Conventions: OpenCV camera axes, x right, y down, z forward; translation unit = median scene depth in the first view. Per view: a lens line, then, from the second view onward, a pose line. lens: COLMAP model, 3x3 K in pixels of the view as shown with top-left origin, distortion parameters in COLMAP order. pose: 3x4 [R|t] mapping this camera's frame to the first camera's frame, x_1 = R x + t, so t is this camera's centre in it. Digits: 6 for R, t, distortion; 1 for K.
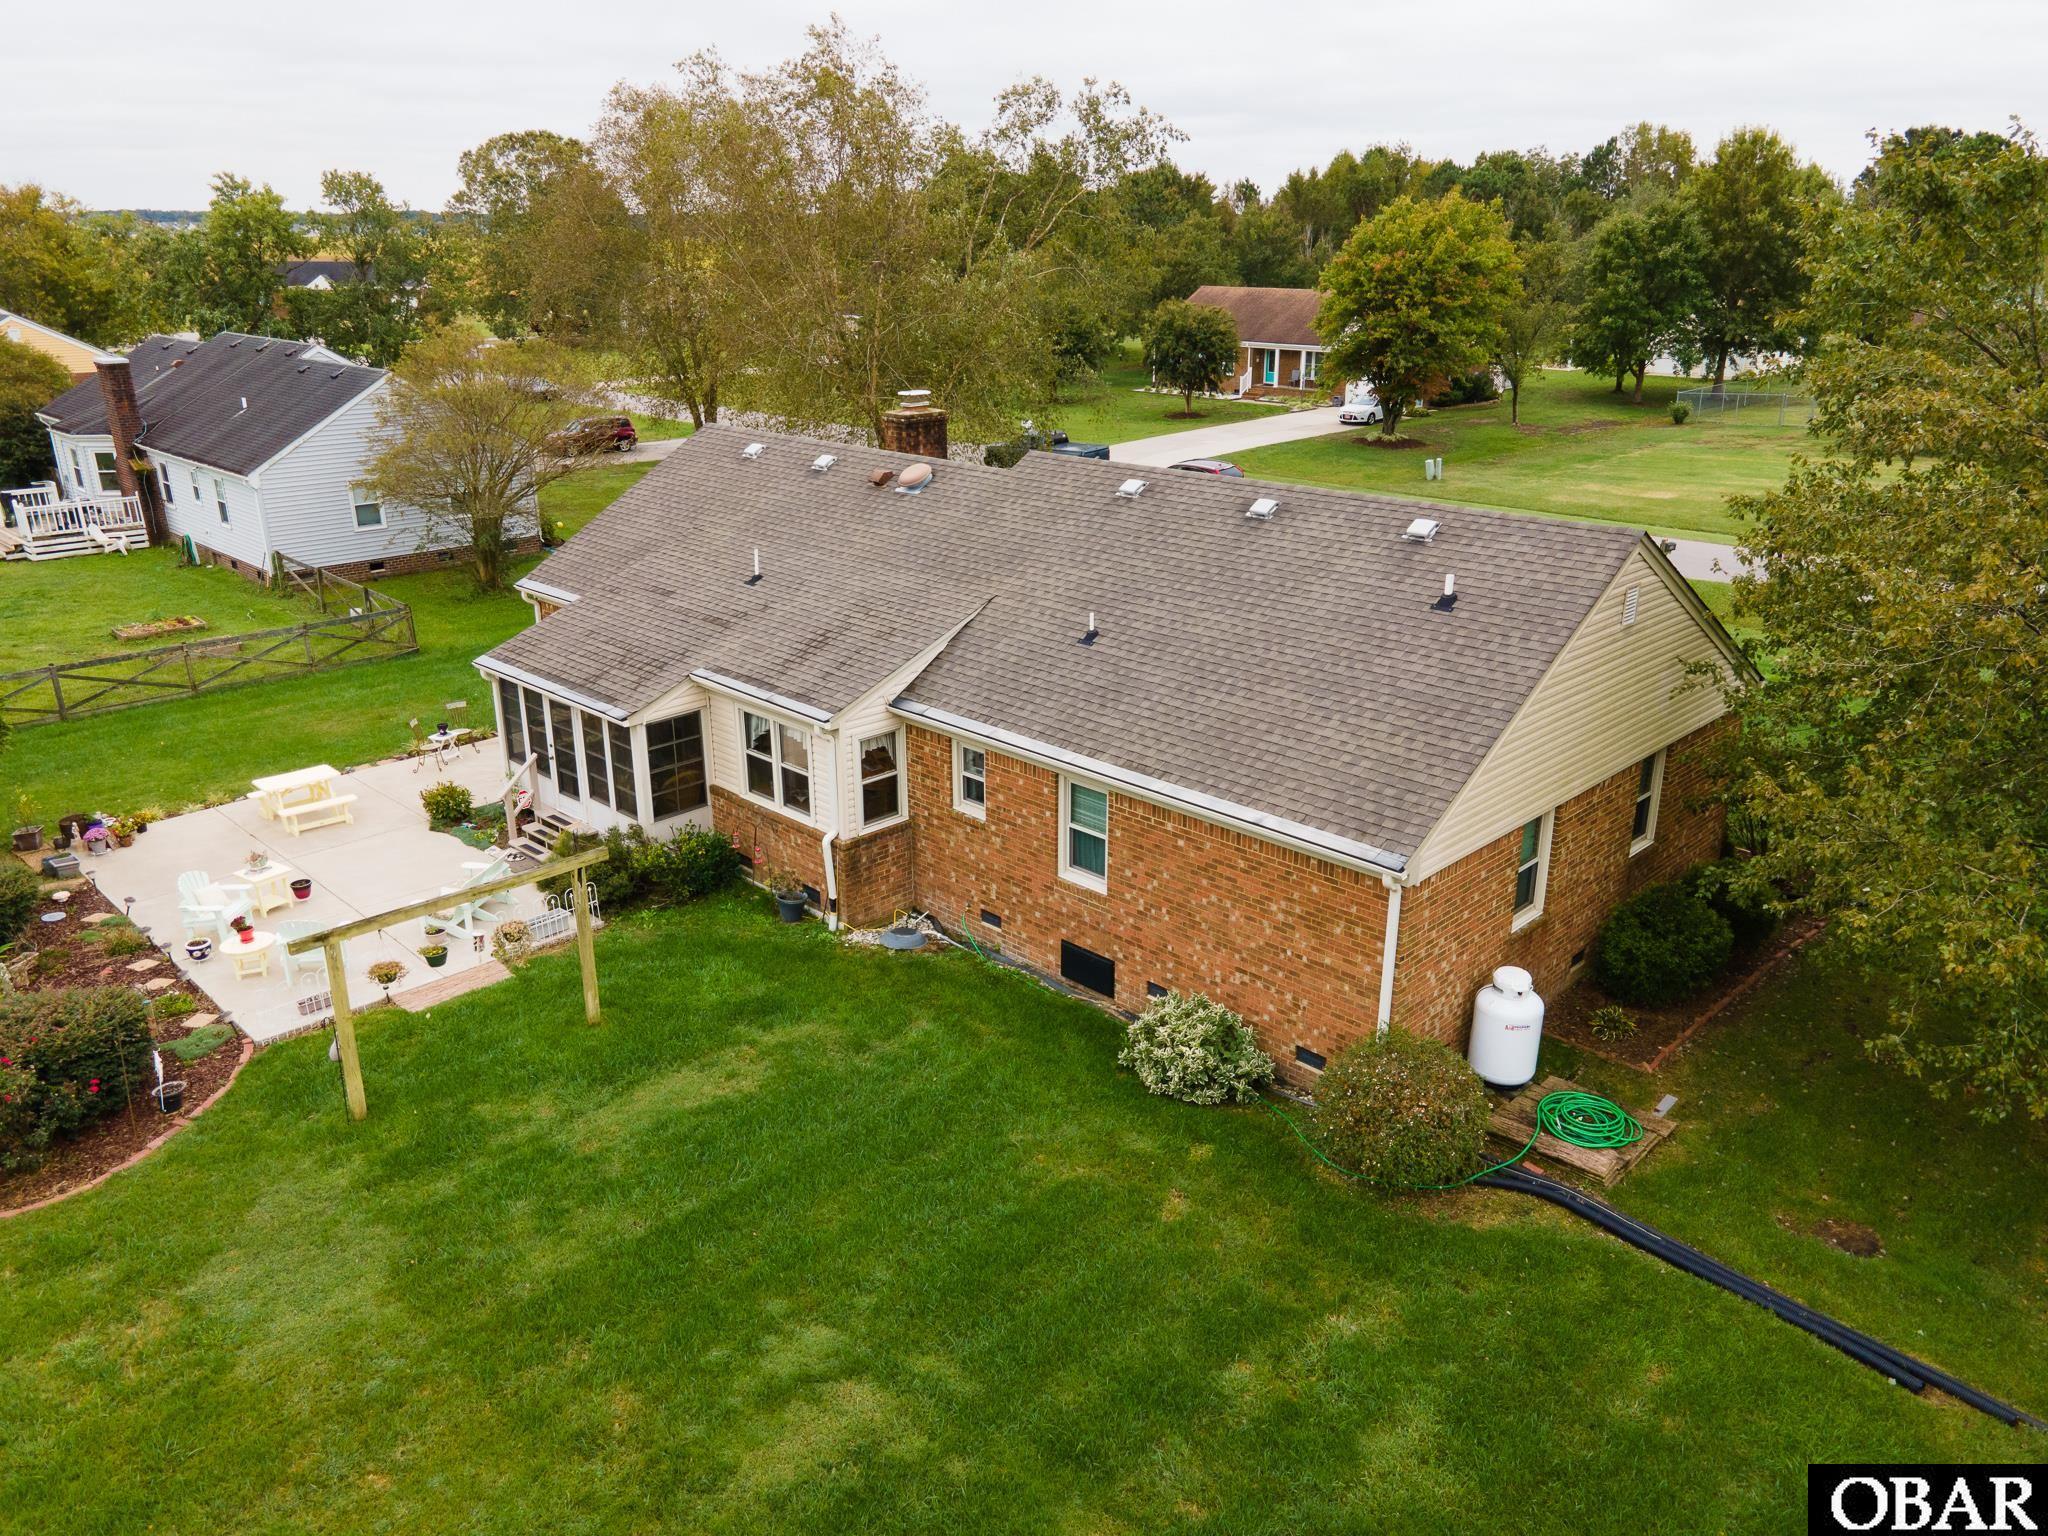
lens RADIAL K [[1509.7, 0, 1020.6], [0, 1509.7, 772.5], [0, 0, 1]] dist [0.023630, 0.031396]
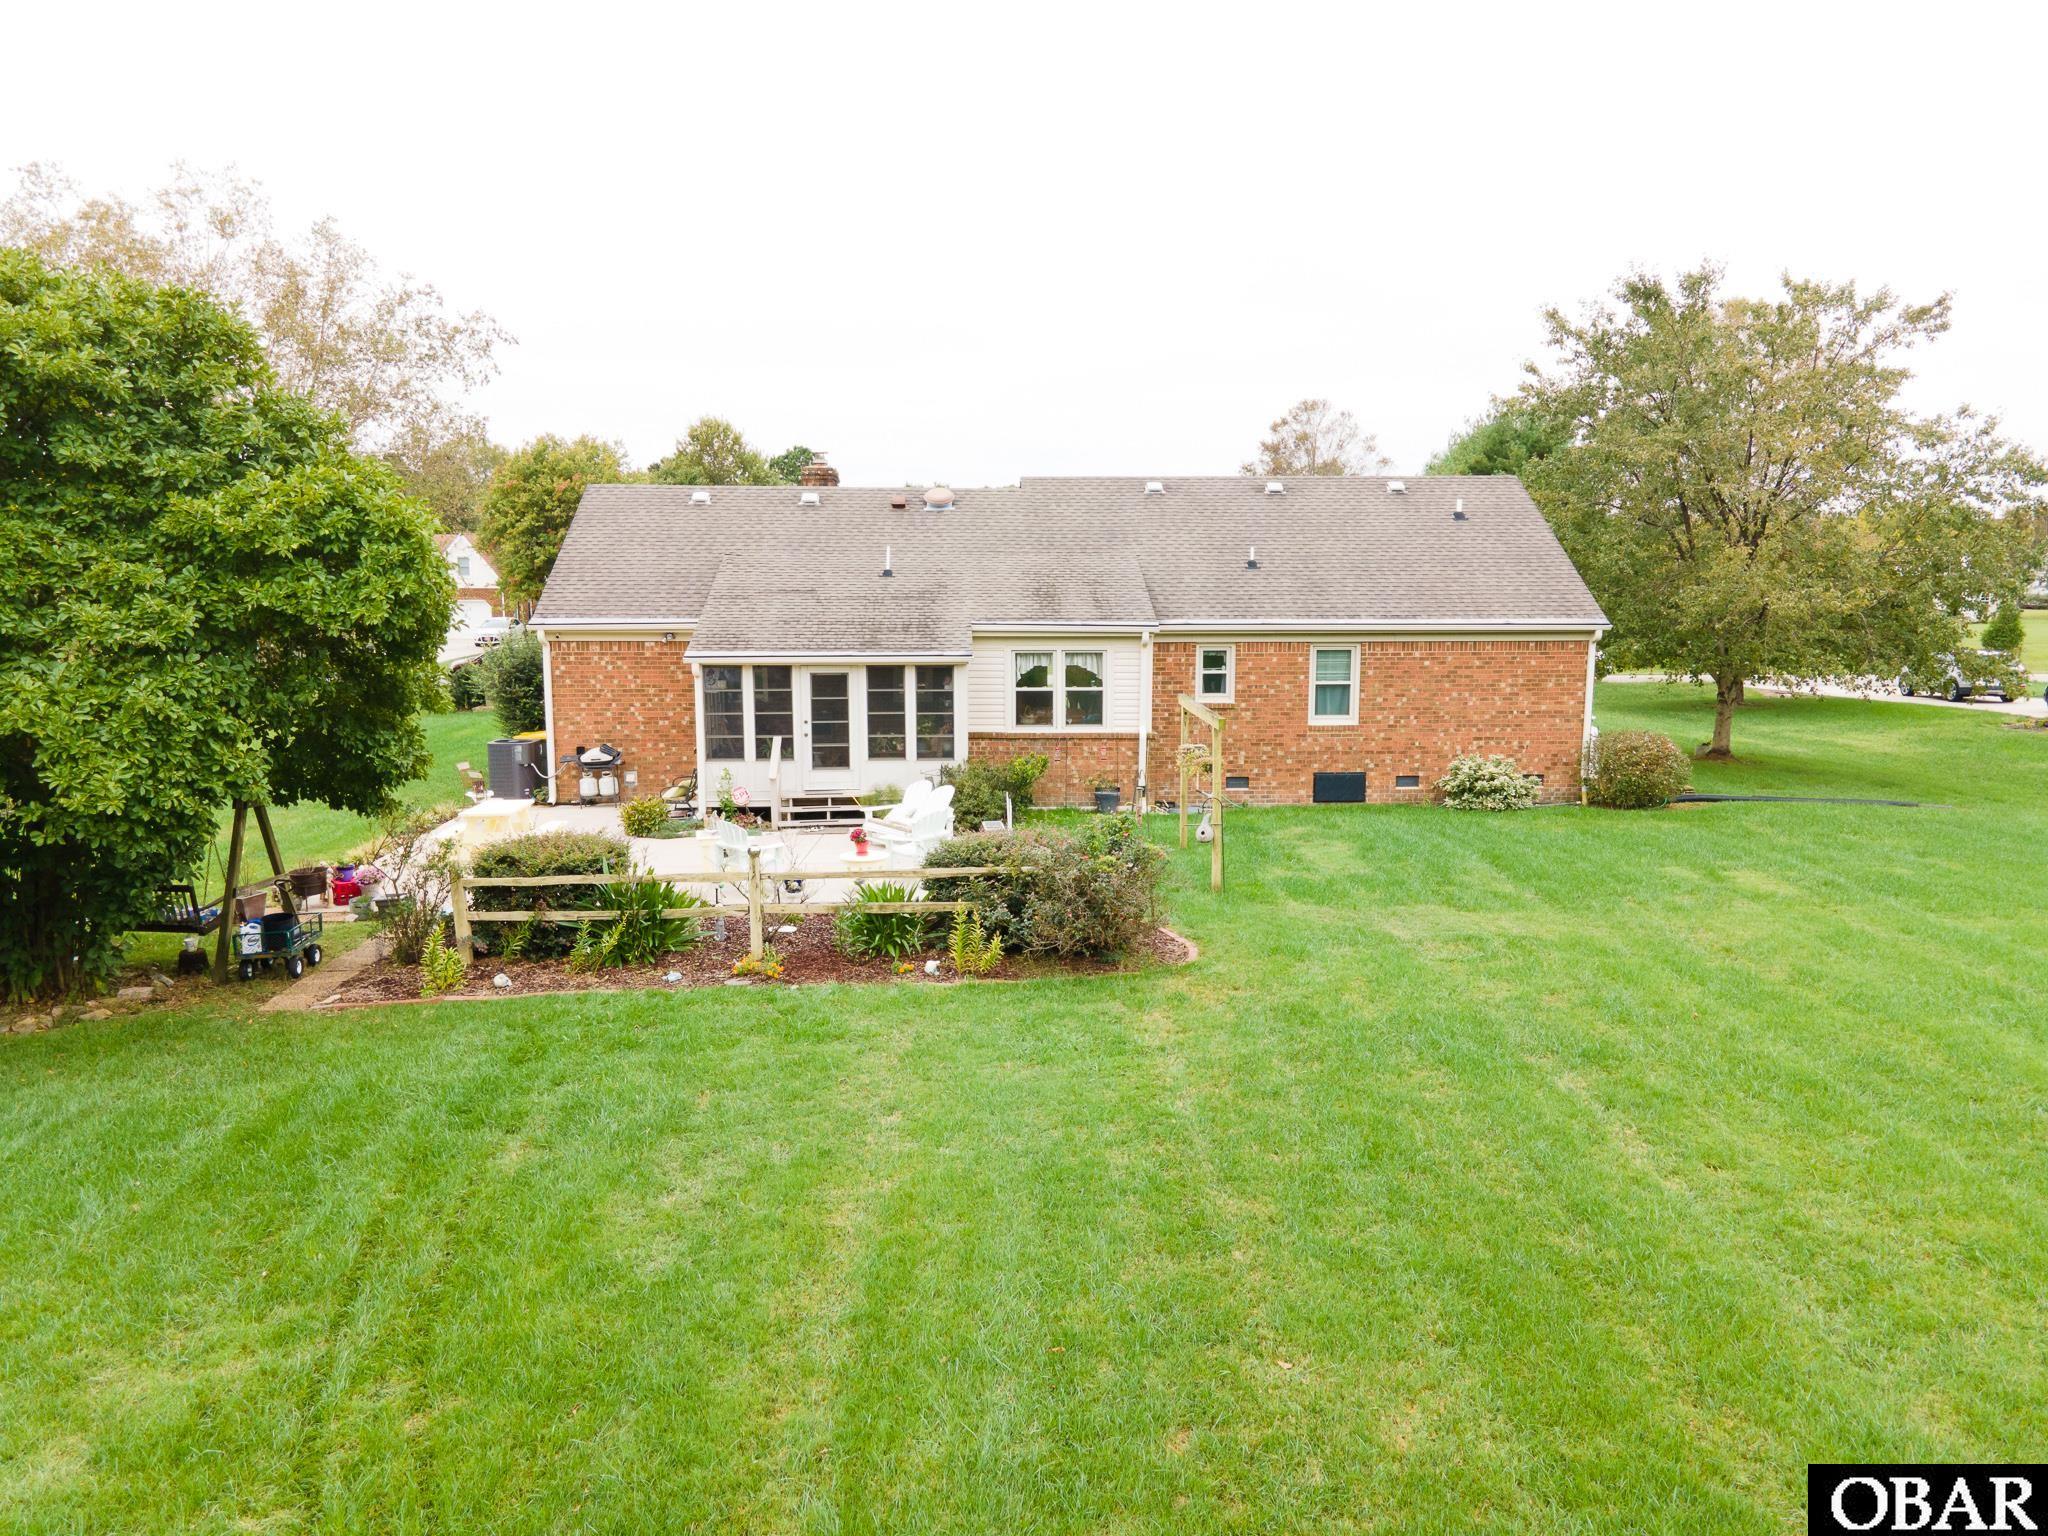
lens RADIAL K [[1509.7, 0, 1033.0], [0, 1509.7, 773.8], [0, 0, 1]] dist [0.023630, 0.031396]
pose [[0.676454, -0.100151, 0.729643, -1.080137], [0.249009, 0.963468, -0.098611, 0.174199], [-0.693112, 0.248393, 0.676681, 0.250976]]
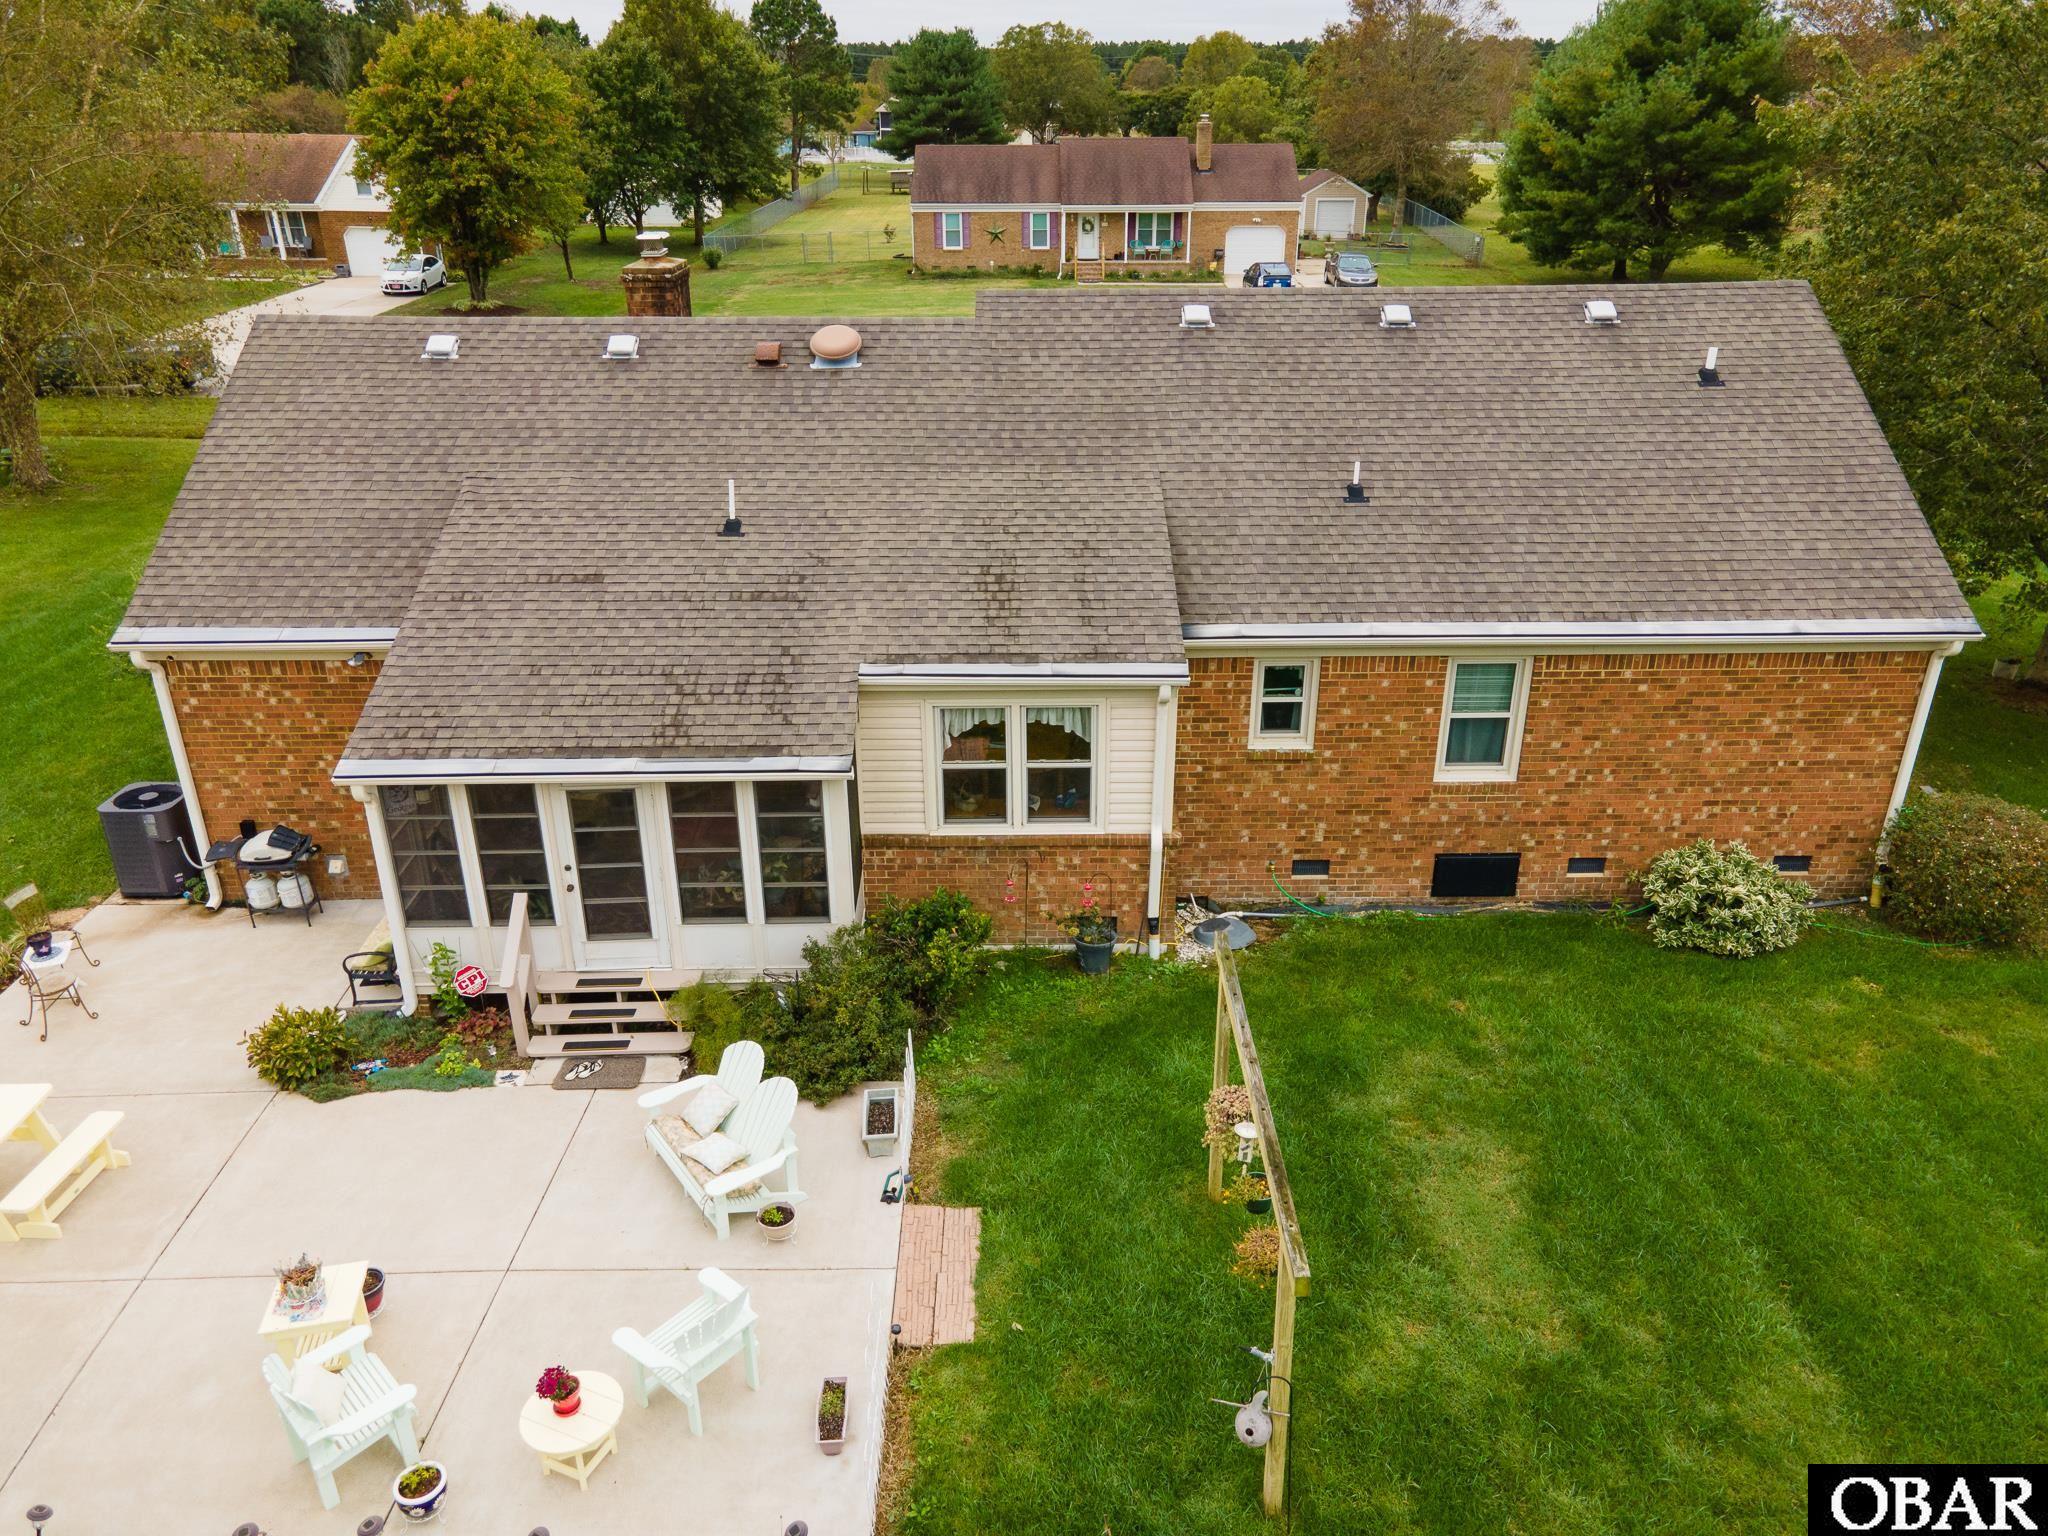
lens RADIAL K [[1509.7, 0, 1032.0], [0, 1509.7, 779.0], [0, 0, 1]] dist [0.023630, 0.031396]
pose [[0.698723, -0.298270, 0.650247, -0.633129], [0.244370, 0.953776, 0.174912, -0.124614], [-0.672361, 0.036686, 0.739314, 0.508662]]
